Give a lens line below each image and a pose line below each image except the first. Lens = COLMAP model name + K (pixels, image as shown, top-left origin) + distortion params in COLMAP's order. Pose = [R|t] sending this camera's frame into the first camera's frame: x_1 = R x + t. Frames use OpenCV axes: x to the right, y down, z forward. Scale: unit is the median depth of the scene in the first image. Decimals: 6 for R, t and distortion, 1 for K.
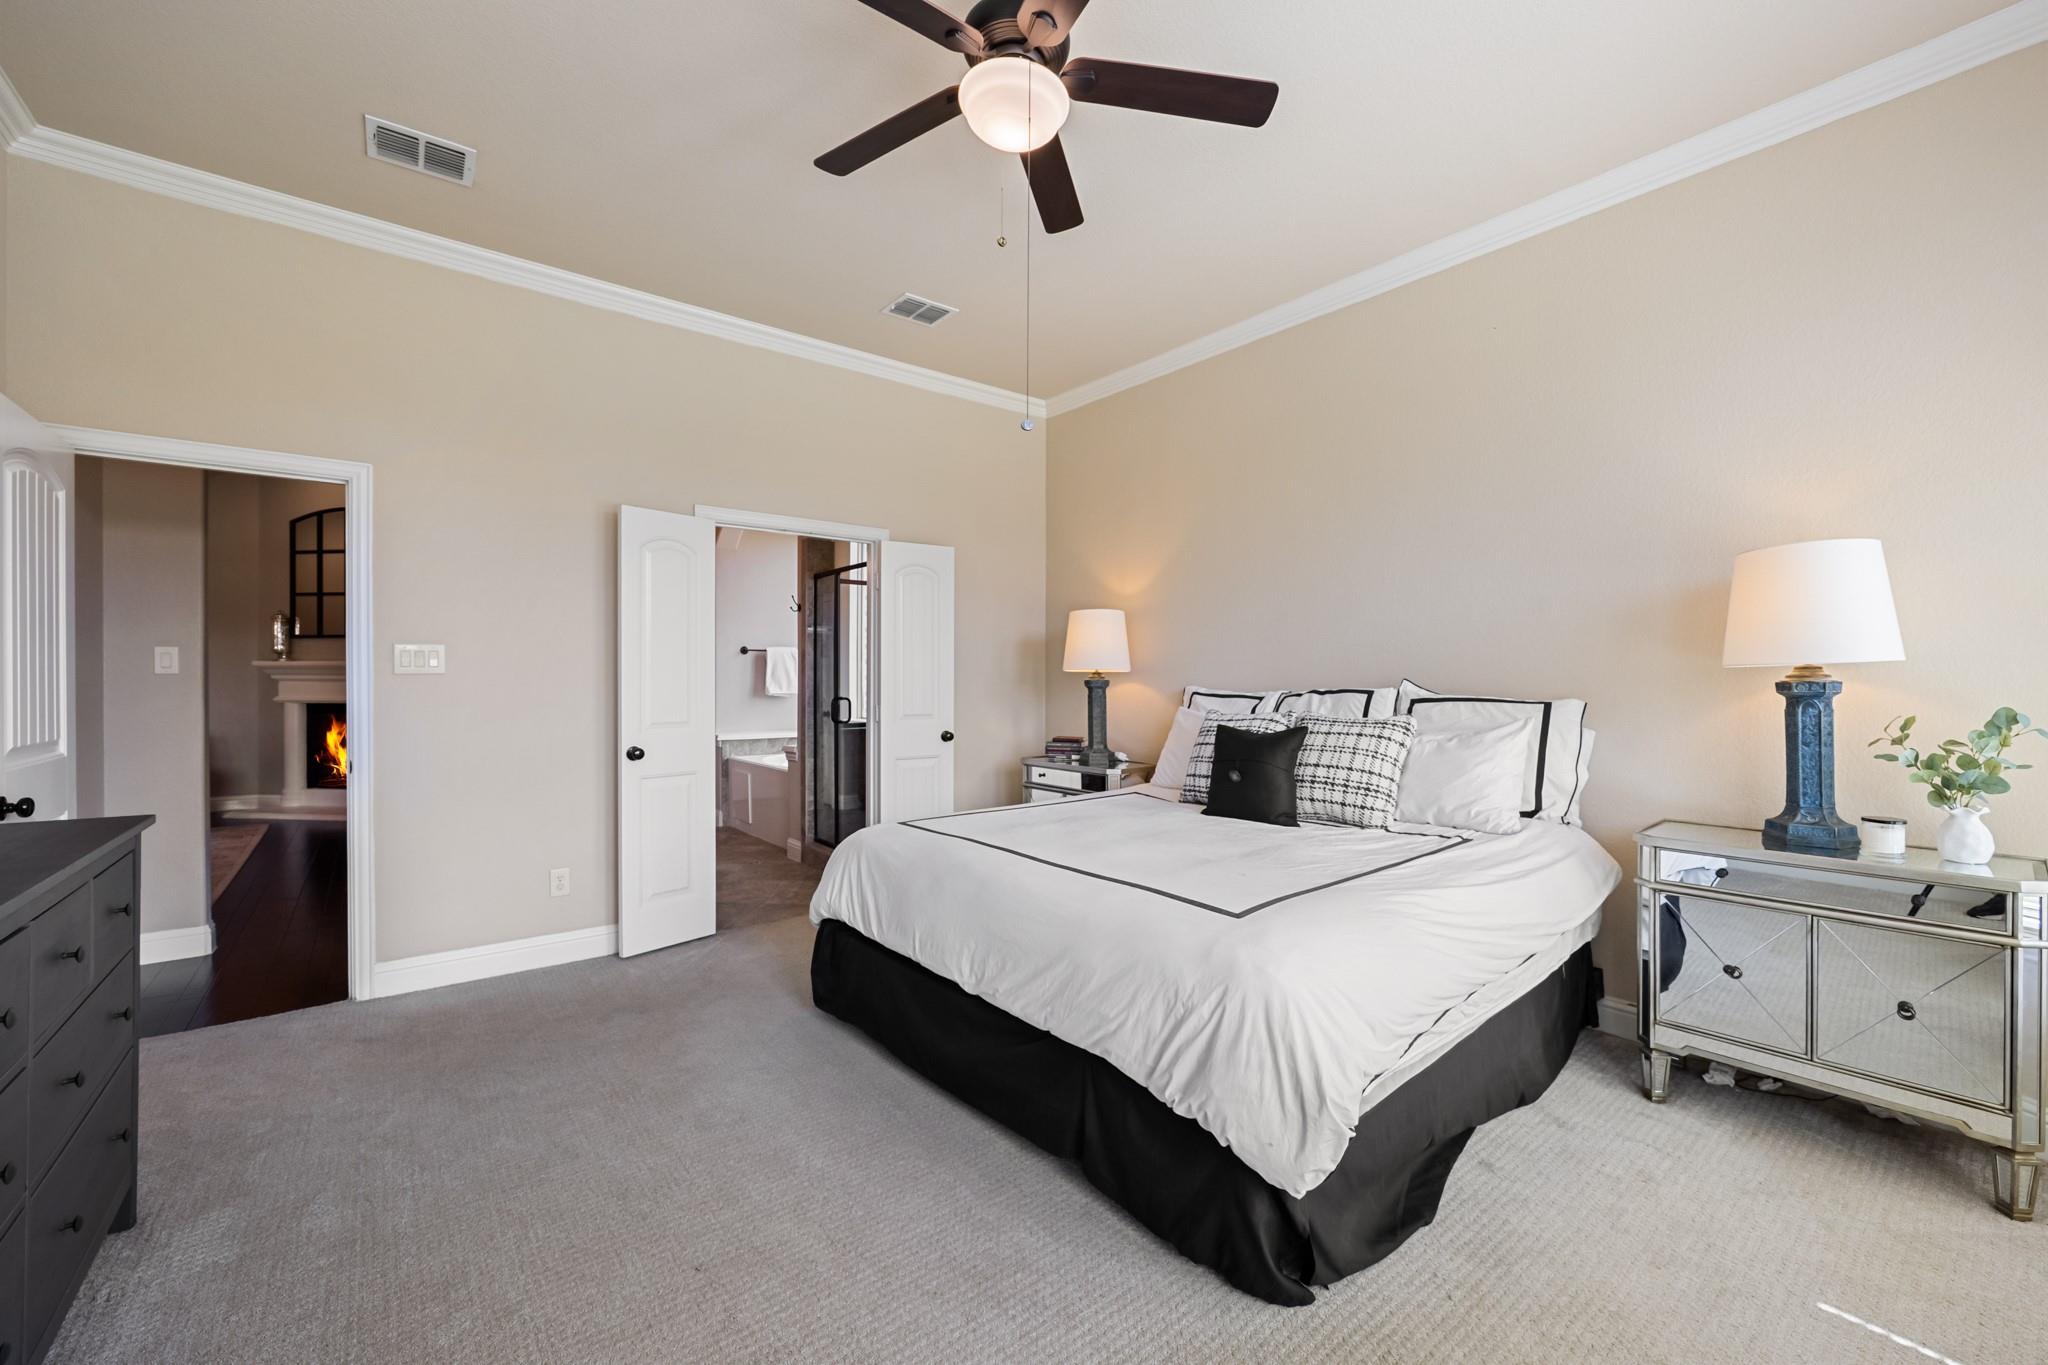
lens RADIAL K [[821.3, 0, 1017.5], [0, 821.3, 683.4], [0, 0, 1]] dist [-0.000239, -0.000075]
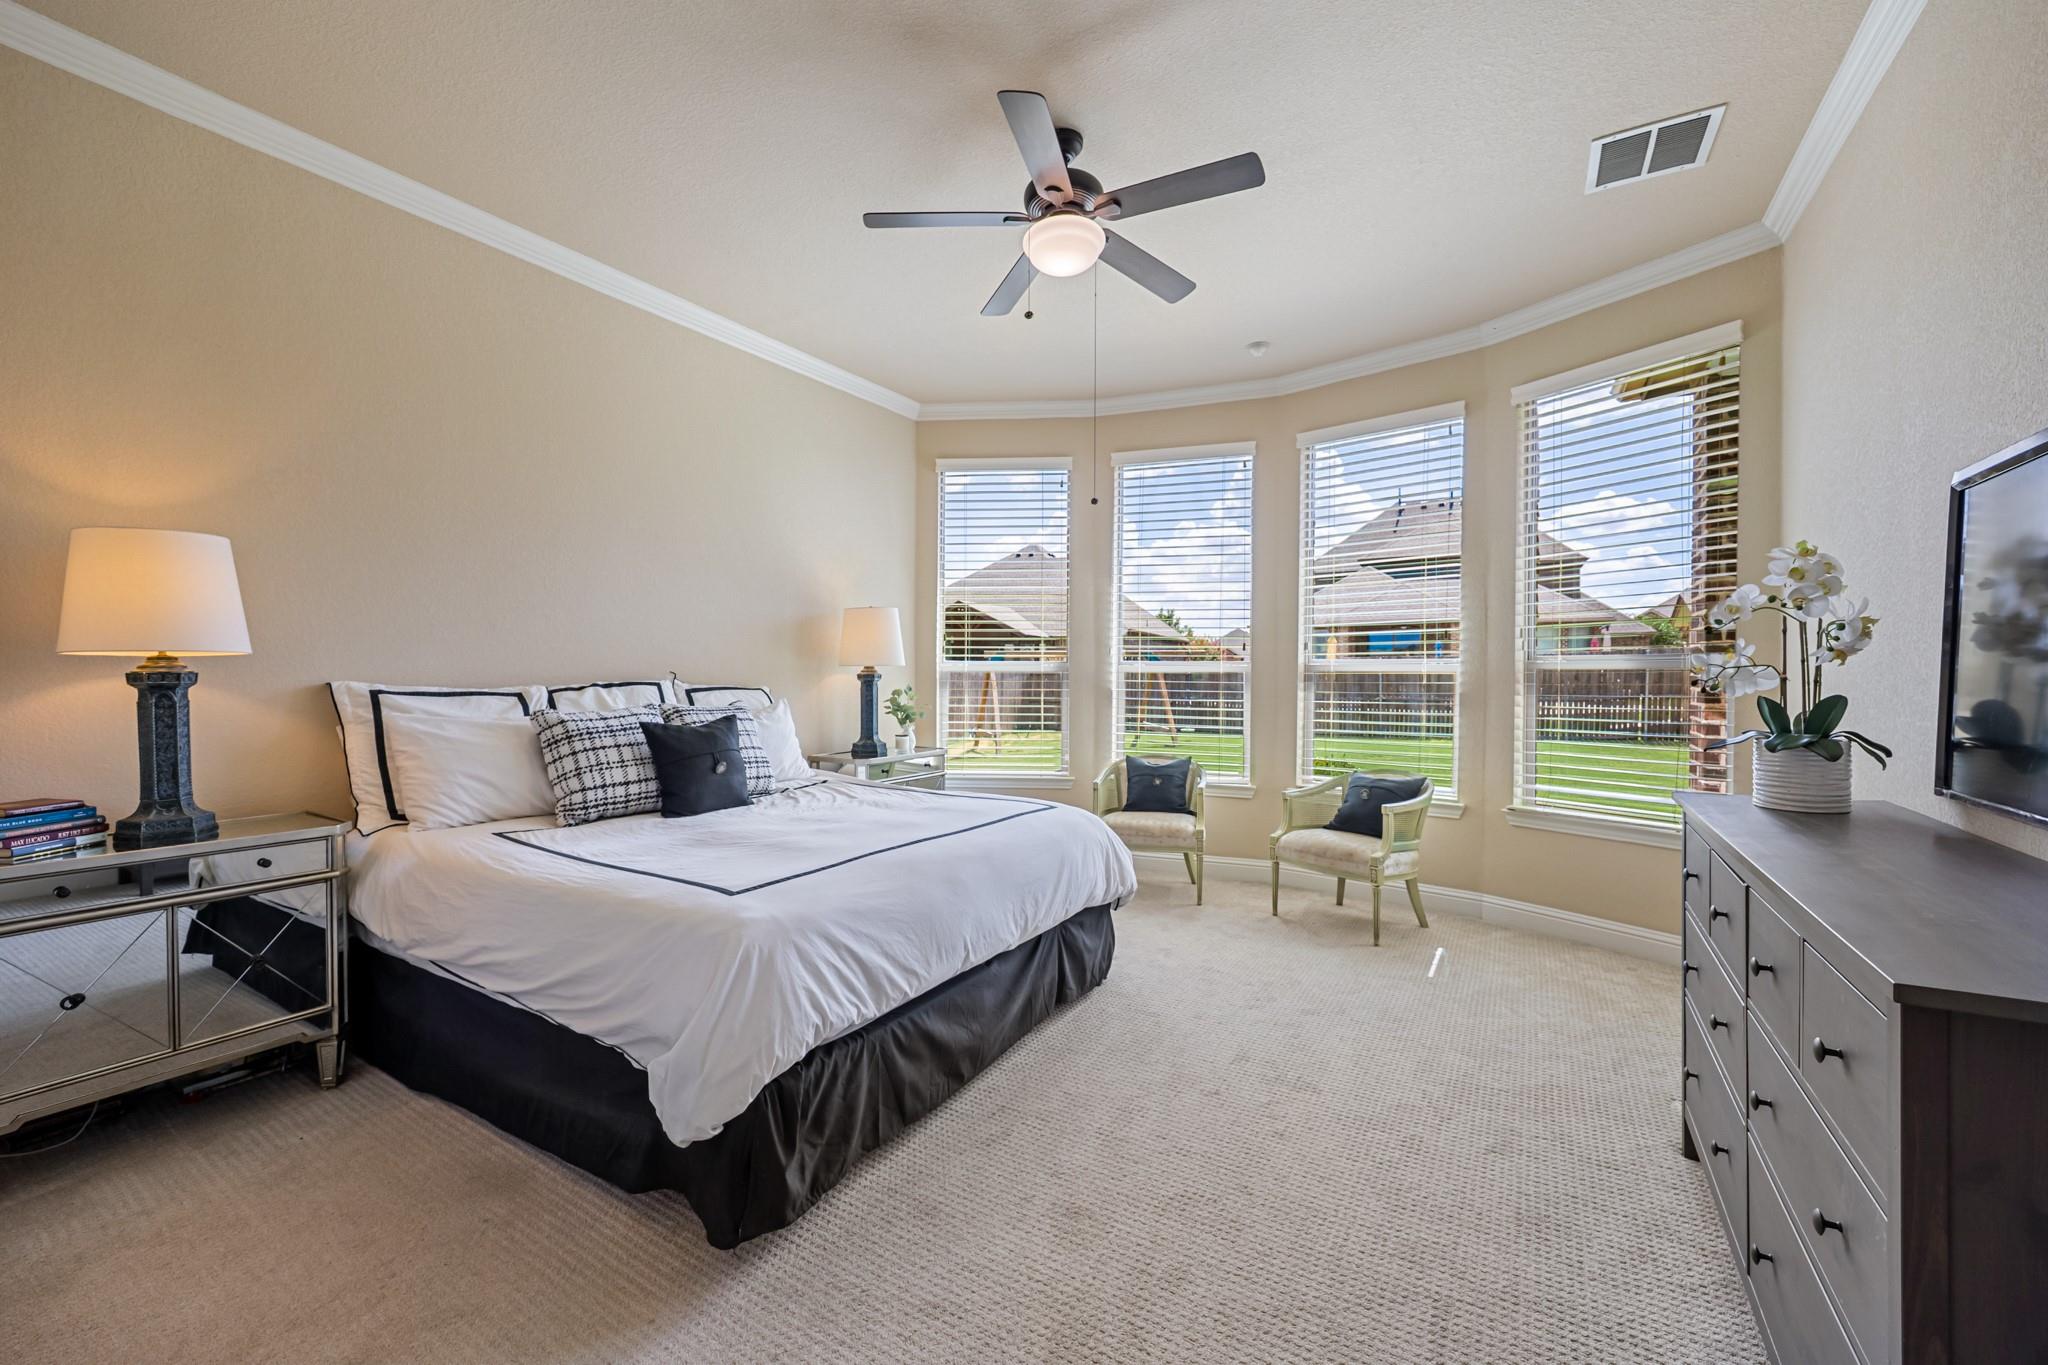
lens RADIAL K [[821.3, 0, 1015.5], [0, 821.3, 680.6], [0, 0, 1]] dist [-0.000239, -0.000075]
pose [[-0.336739, -0.009396, 0.941551, -0.318010], [0.000935, 0.999946, 0.010313, -0.001920], [-0.941598, 0.004353, -0.336712, 0.393063]]
